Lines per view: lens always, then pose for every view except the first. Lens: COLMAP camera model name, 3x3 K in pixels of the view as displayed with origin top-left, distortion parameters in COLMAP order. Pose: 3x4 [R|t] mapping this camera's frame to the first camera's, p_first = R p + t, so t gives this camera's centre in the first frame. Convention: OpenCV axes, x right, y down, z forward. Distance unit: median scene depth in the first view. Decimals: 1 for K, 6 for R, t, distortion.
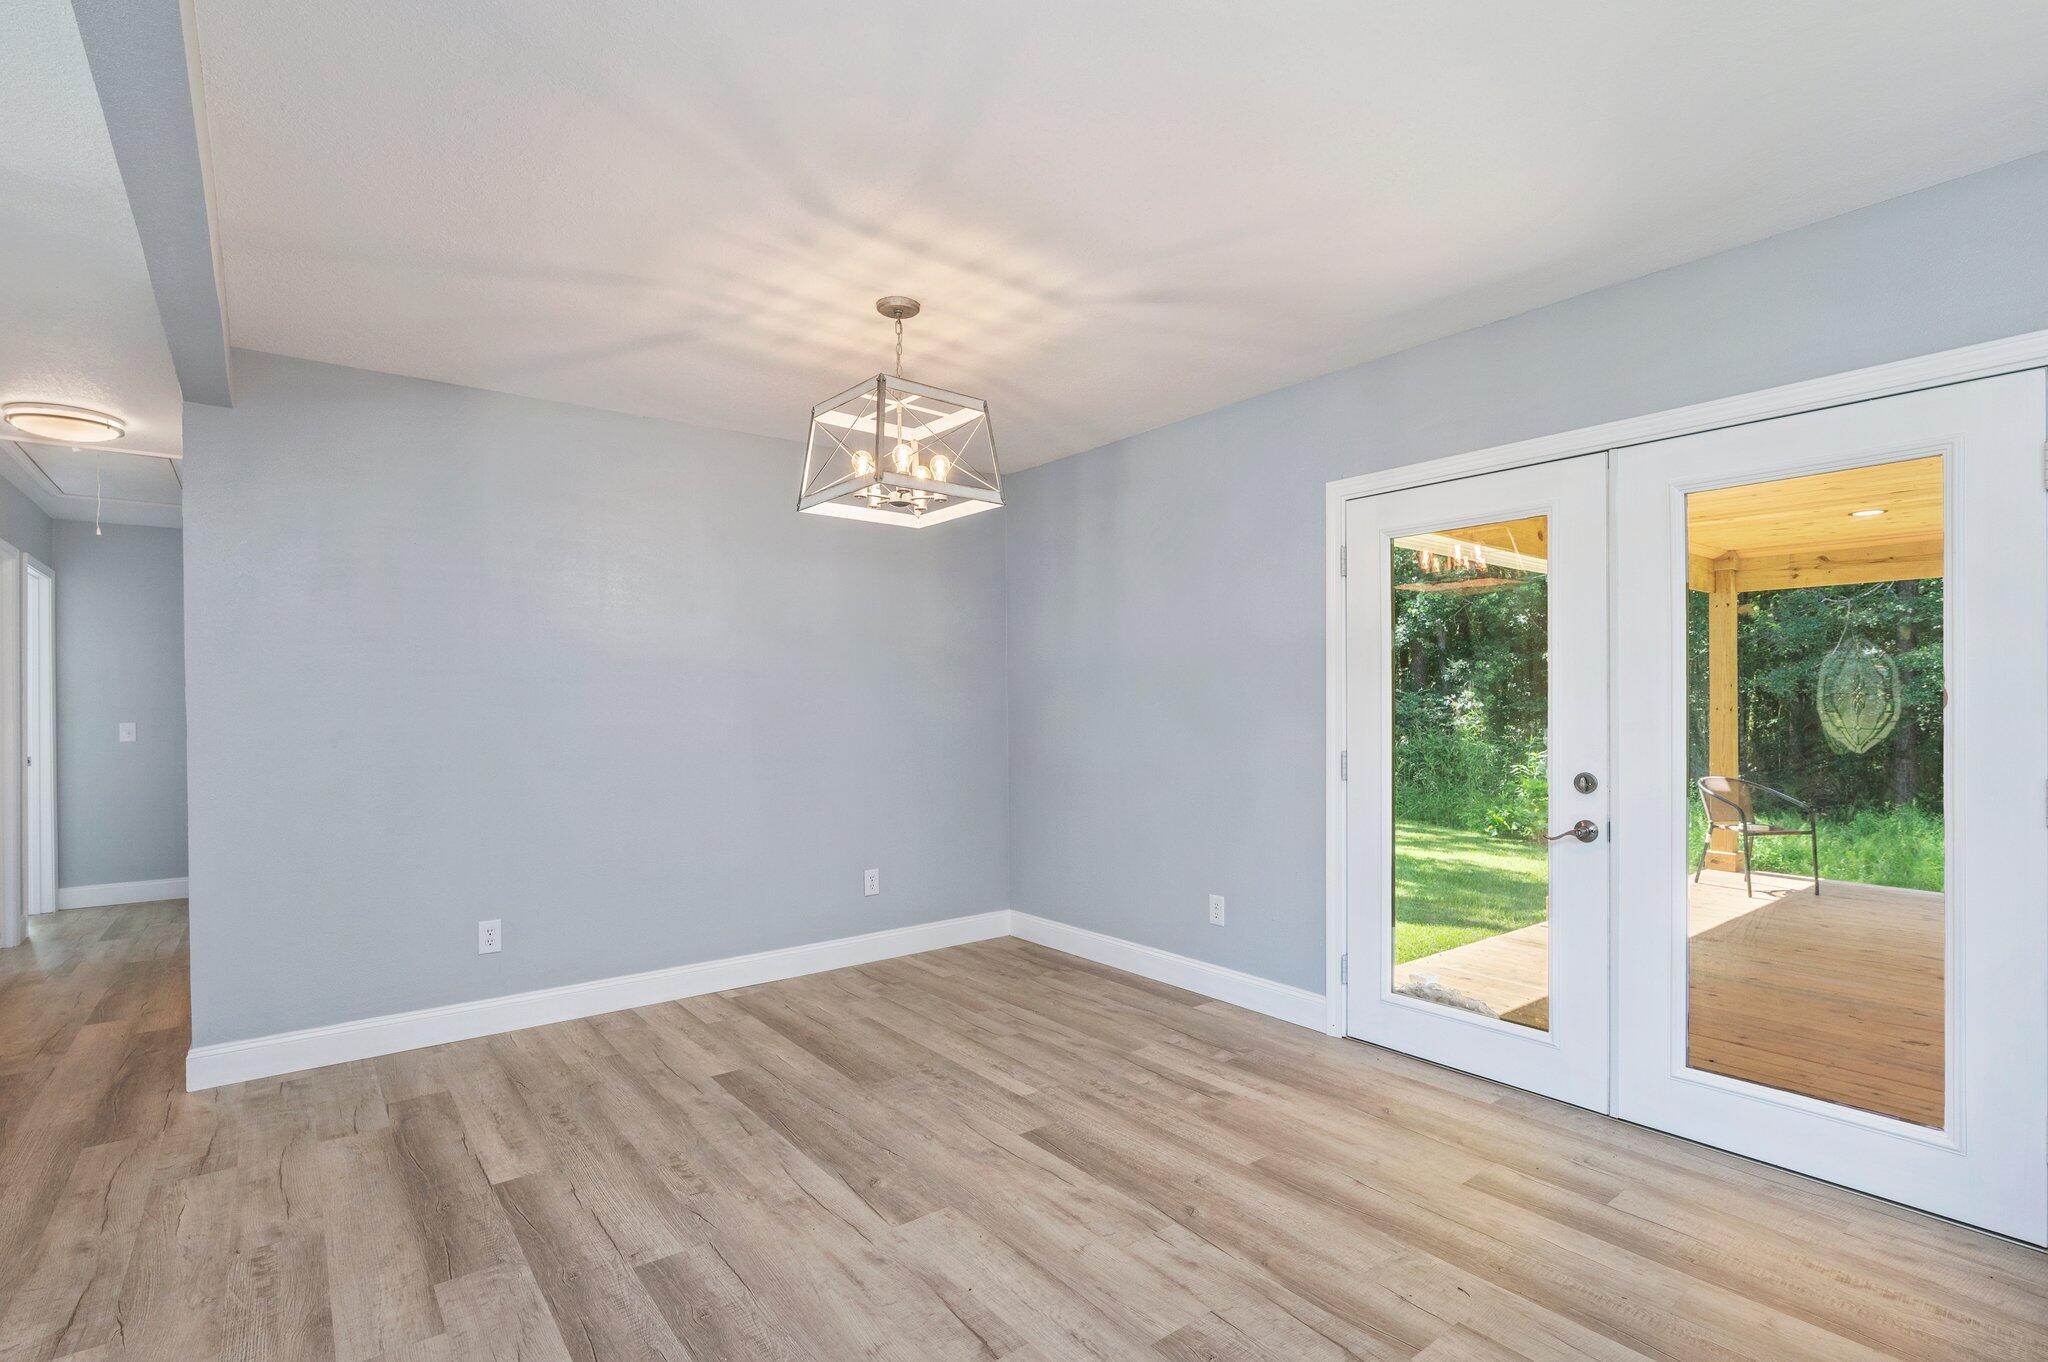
lens RADIAL K [[947.3, 0, 980.5], [0, 947.3, 711.9], [0, 0, 1]] dist [-0.003773, 0.000264]
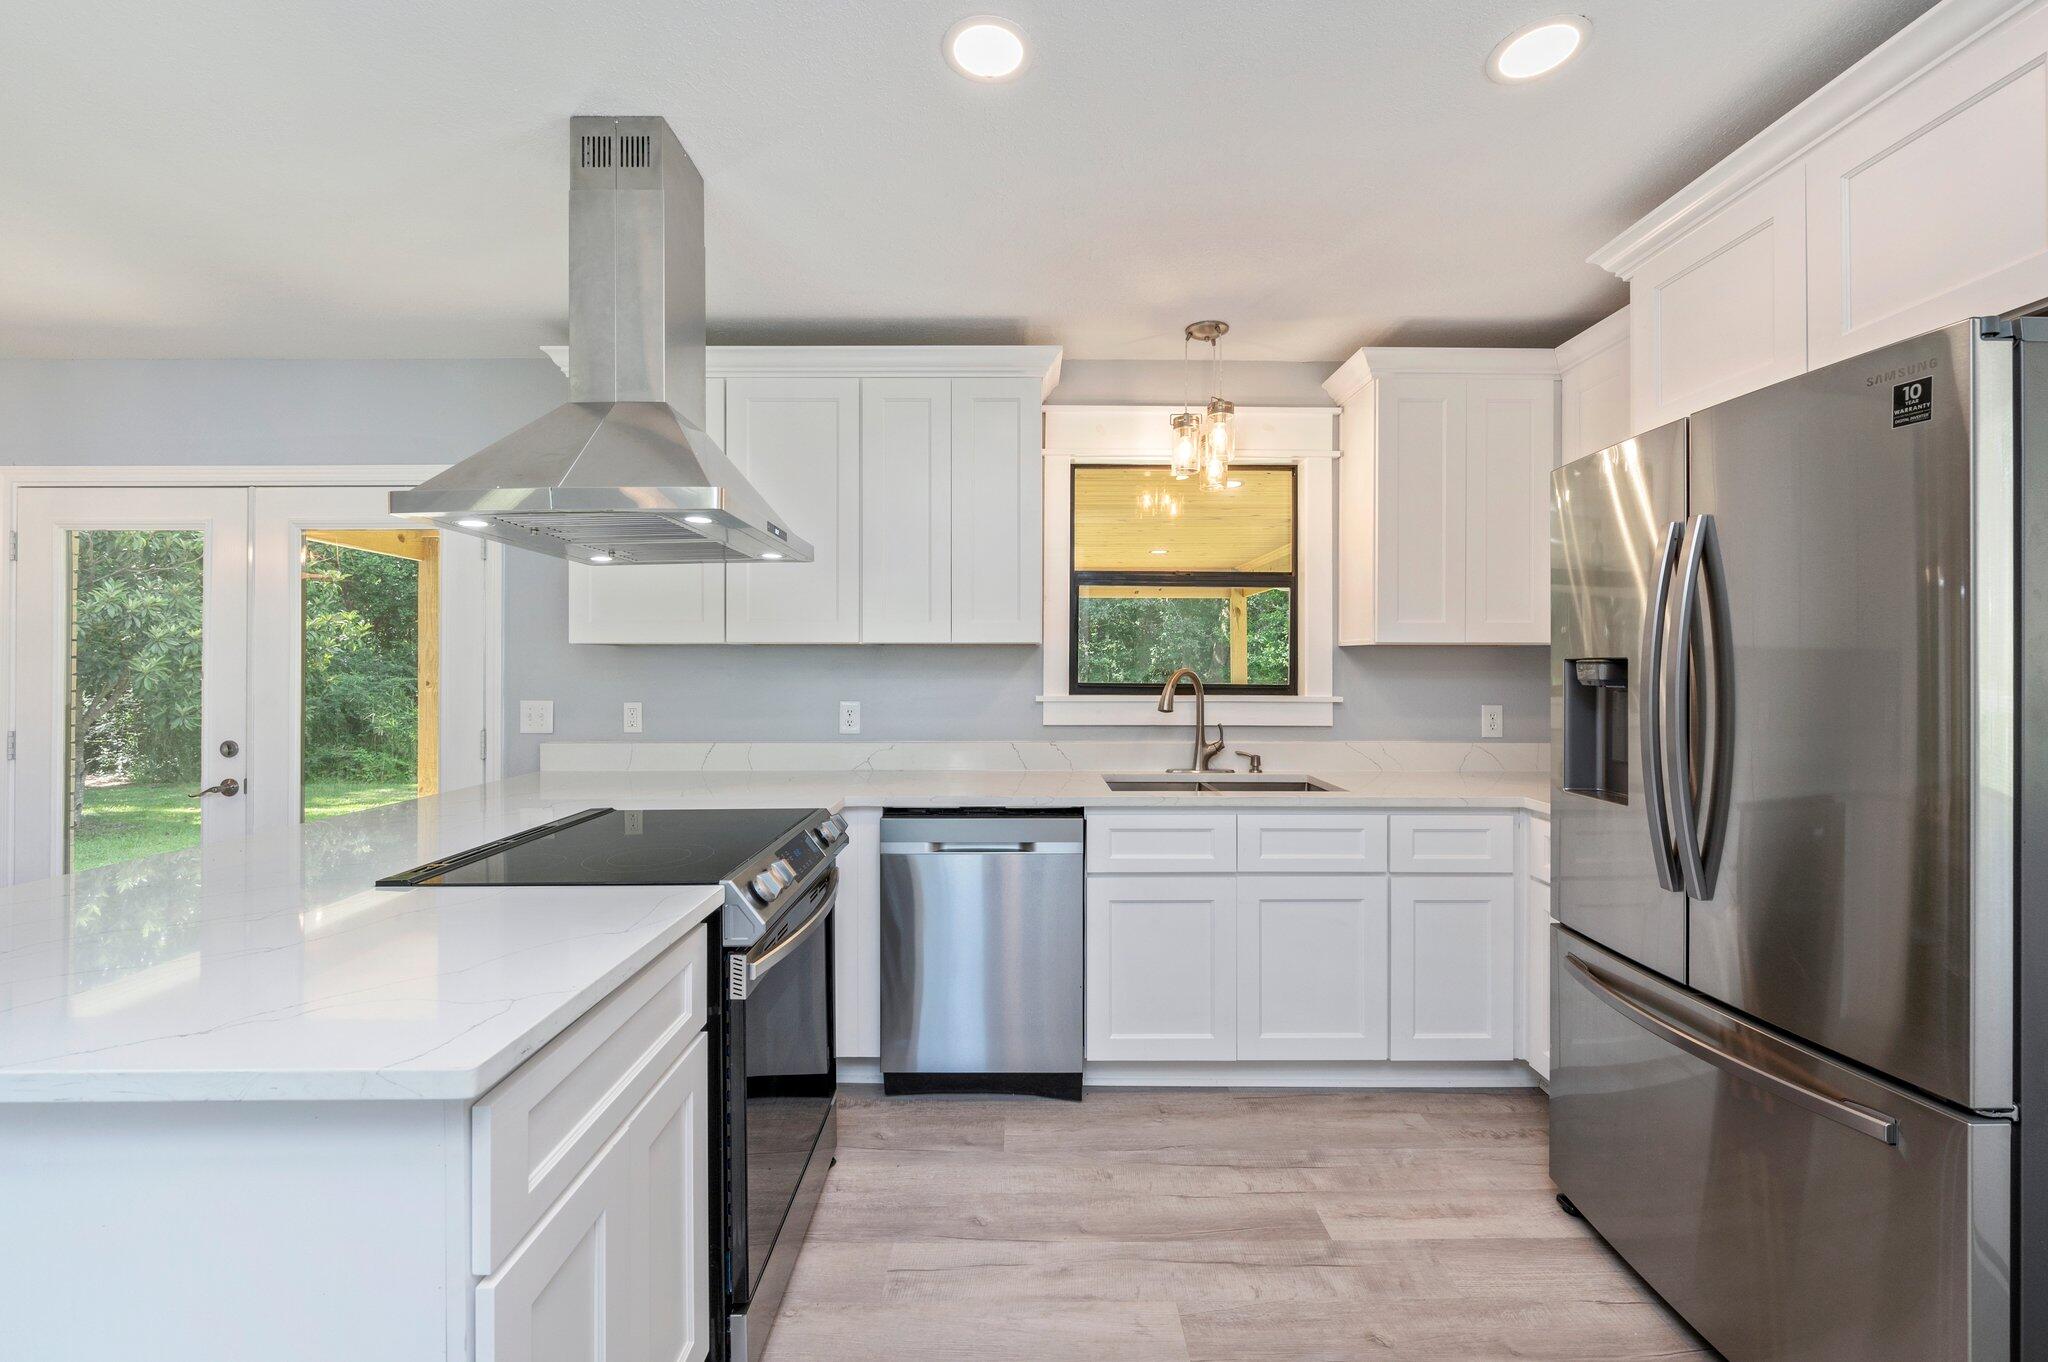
lens RADIAL K [[834.6, 0, 1028.7], [0, 834.6, 672.6], [0, 0, 1]] dist [-0.004514, -0.000121]
pose [[0.607456, -0.001402, 0.794352, 0.398066], [0.004138, 0.999990, -0.001399, -0.019644], [-0.794343, 0.004136, 0.607456, -0.504088]]
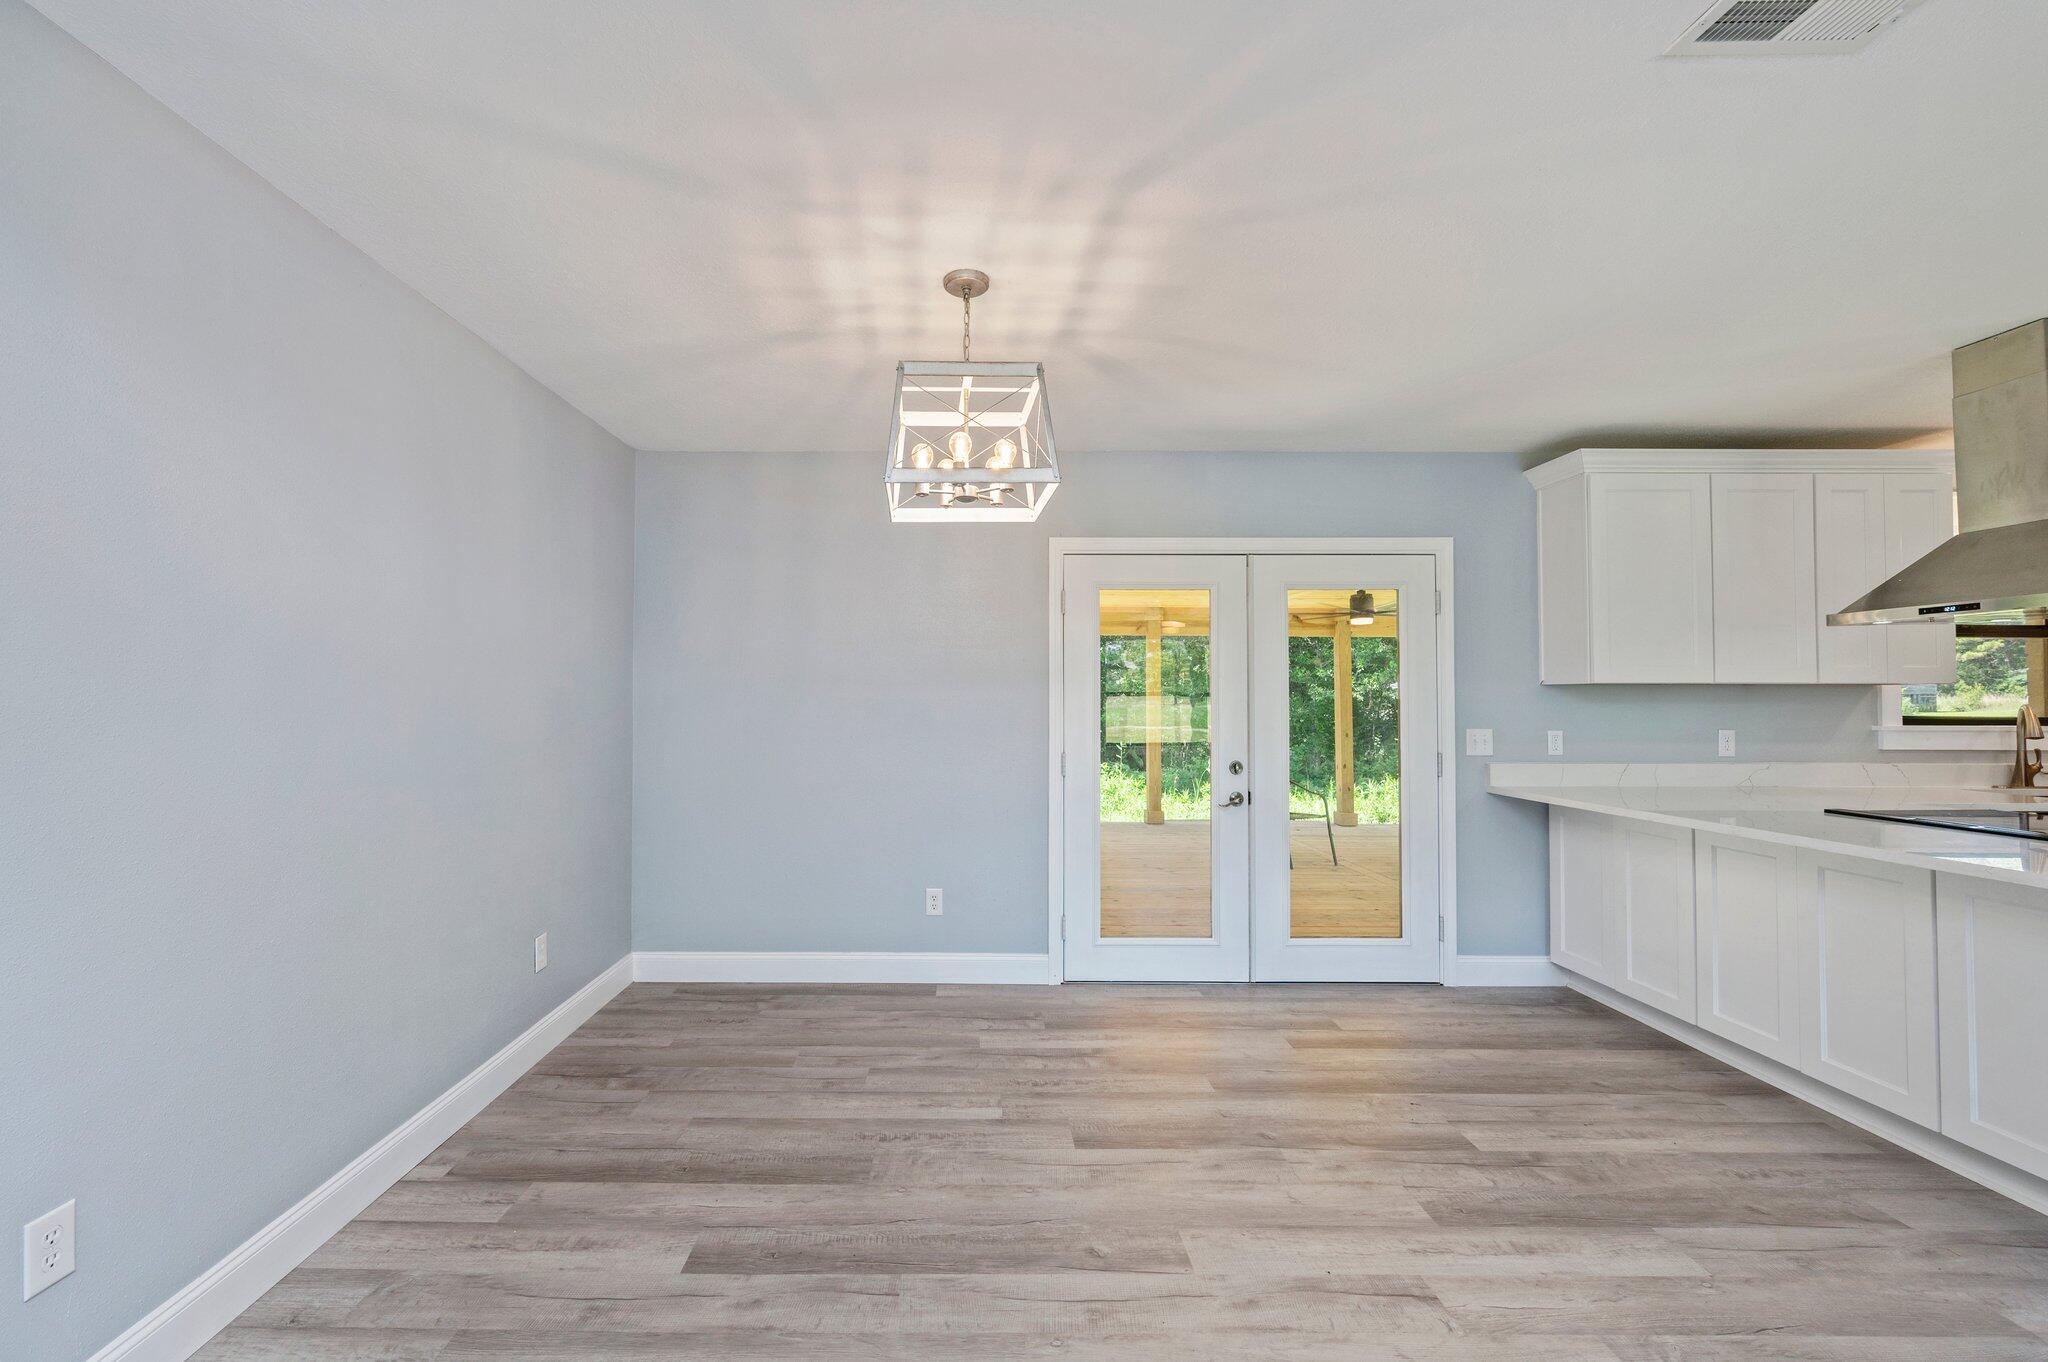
lens RADIAL K [[834.6, 0, 1022.4], [0, 834.6, 686.7], [0, 0, 1]] dist [-0.004514, -0.000121]
pose [[0.601584, 0.023127, 0.798475, -0.636320], [0.000576, 0.999568, -0.029386, -0.016163], [-0.798809, 0.018138, 0.601311, 0.449990]]
